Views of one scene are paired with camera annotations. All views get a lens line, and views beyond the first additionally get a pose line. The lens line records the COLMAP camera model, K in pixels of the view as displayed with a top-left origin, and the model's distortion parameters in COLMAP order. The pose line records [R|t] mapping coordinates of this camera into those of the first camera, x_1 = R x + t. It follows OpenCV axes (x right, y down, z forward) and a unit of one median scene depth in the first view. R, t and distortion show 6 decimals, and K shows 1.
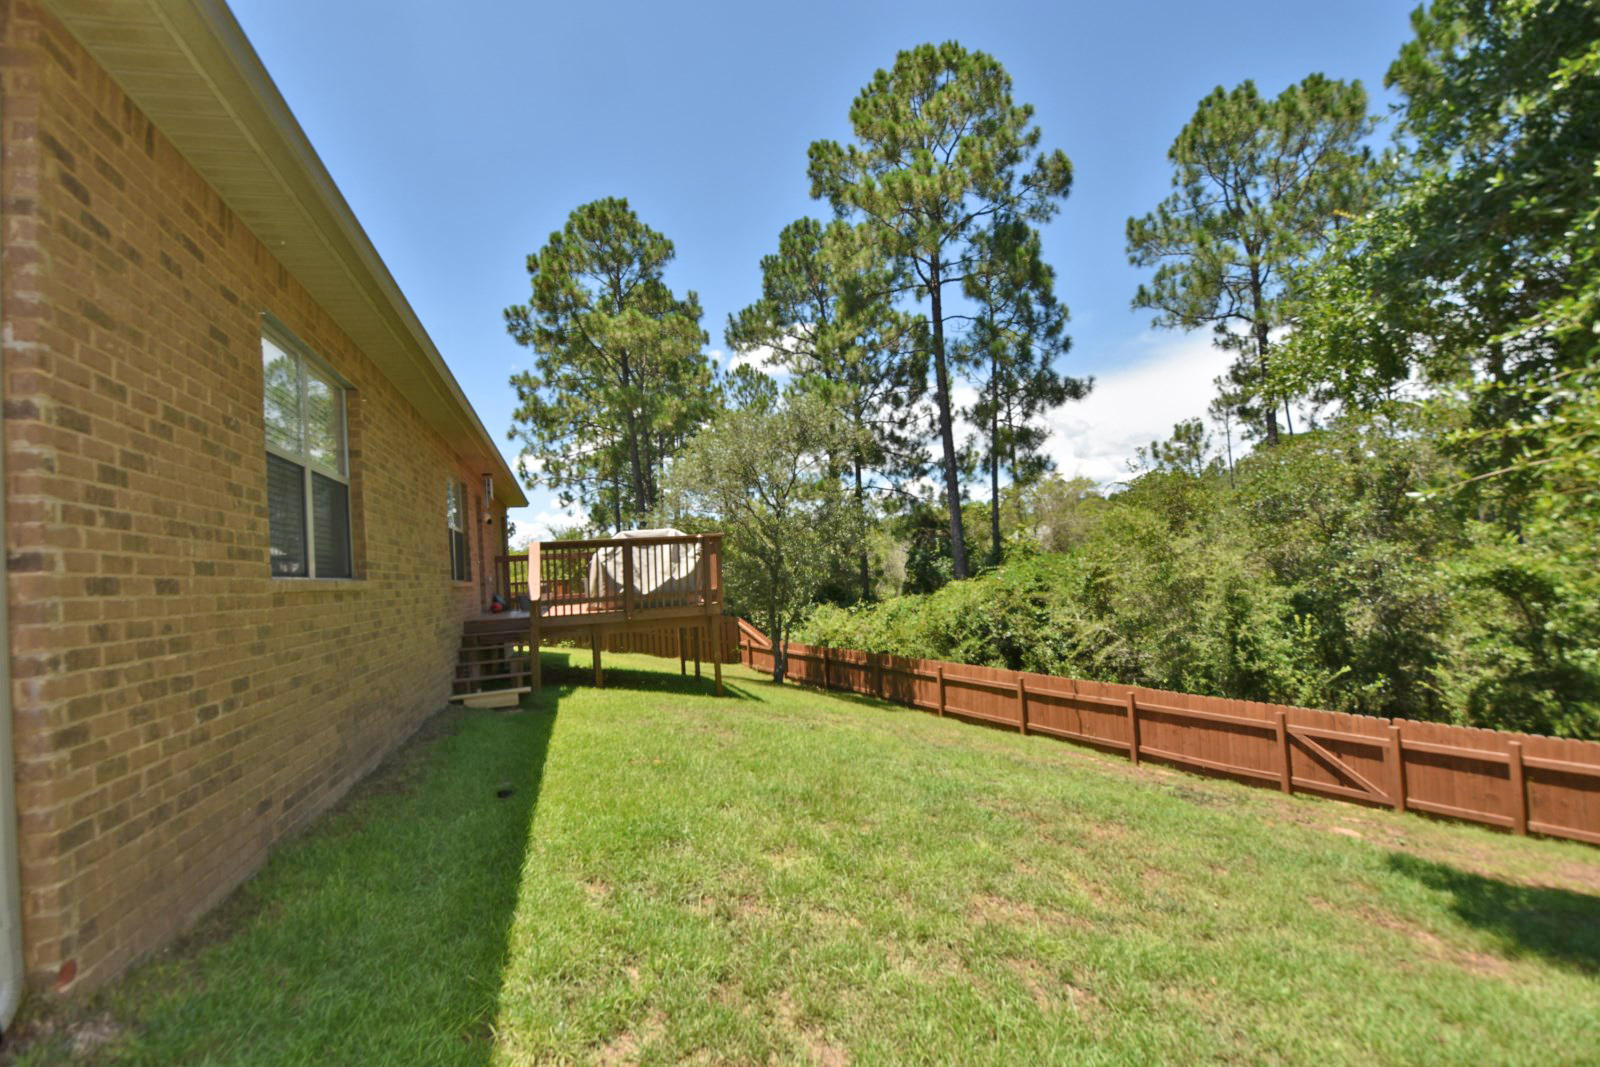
lens RADIAL K [[720.3, 0, 800.0], [0, 720.3, 533.5], [0, 0, 1]] dist [0.023266, -0.030008]
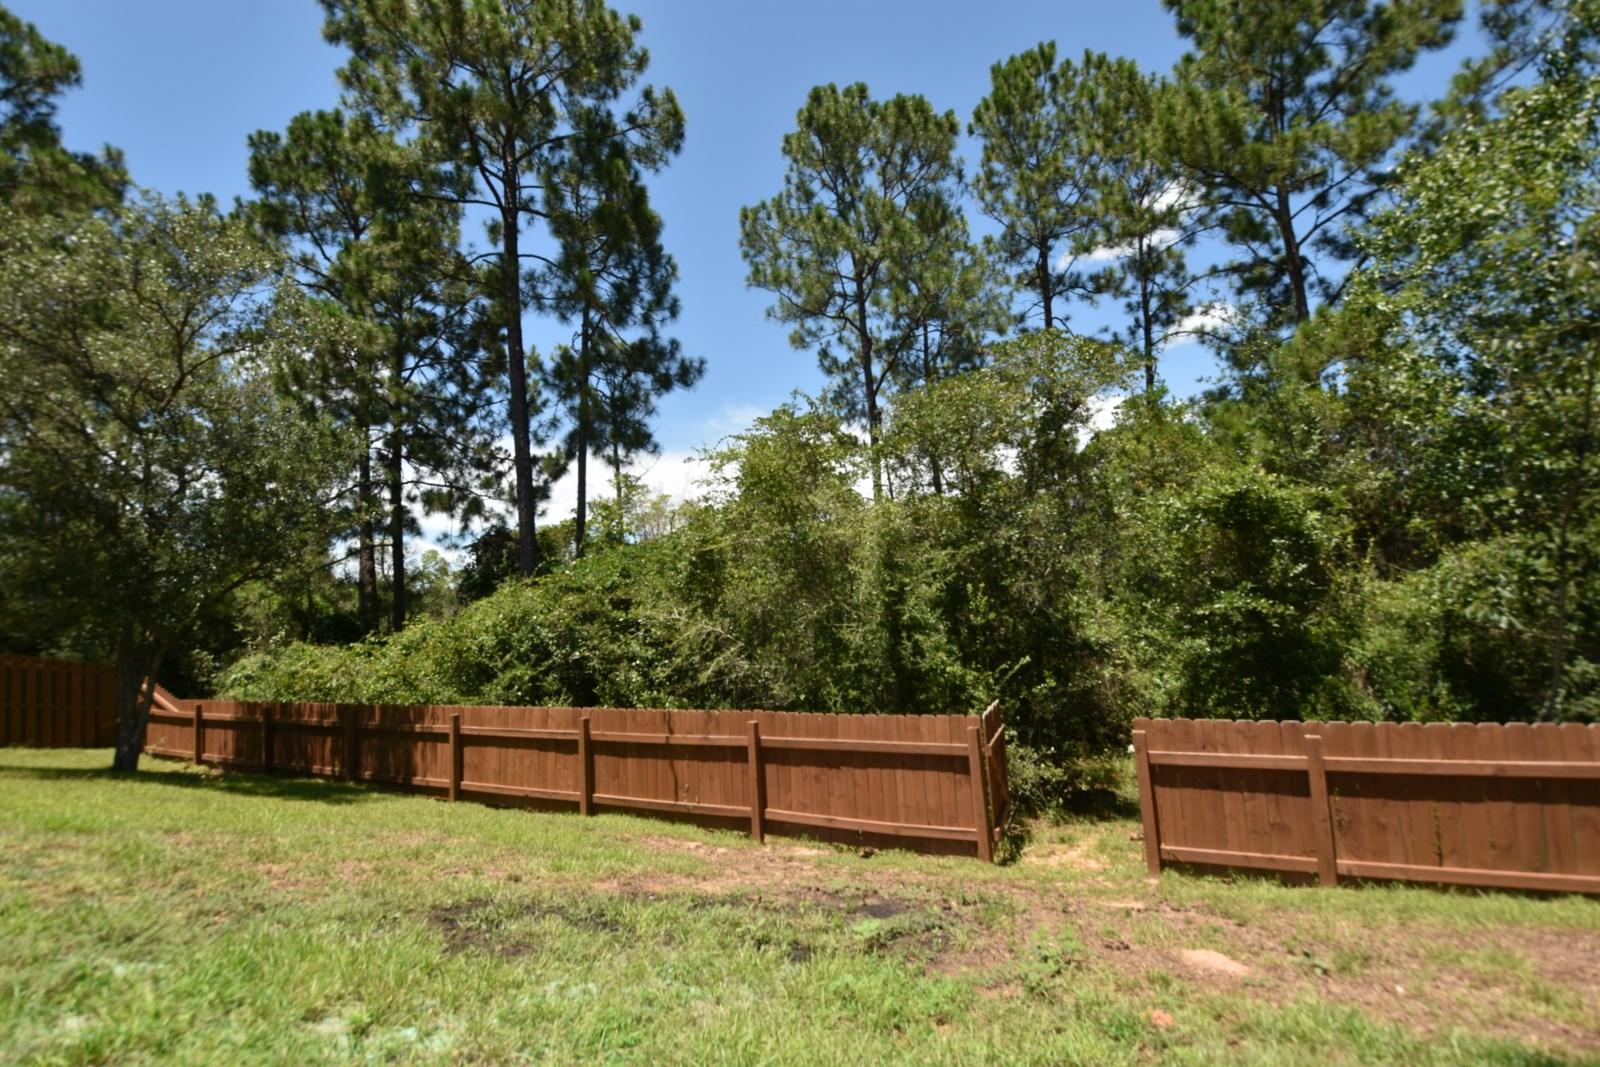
lens RADIAL K [[720.3, 0, 800.0], [0, 720.3, 533.5], [0, 0, 1]] dist [0.023266, -0.030008]
pose [[0.867537, 0.046900, 0.495156, 0.137882], [-0.004219, 0.996202, -0.086967, 0.086863], [-0.497355, 0.073358, 0.864440, 0.334230]]
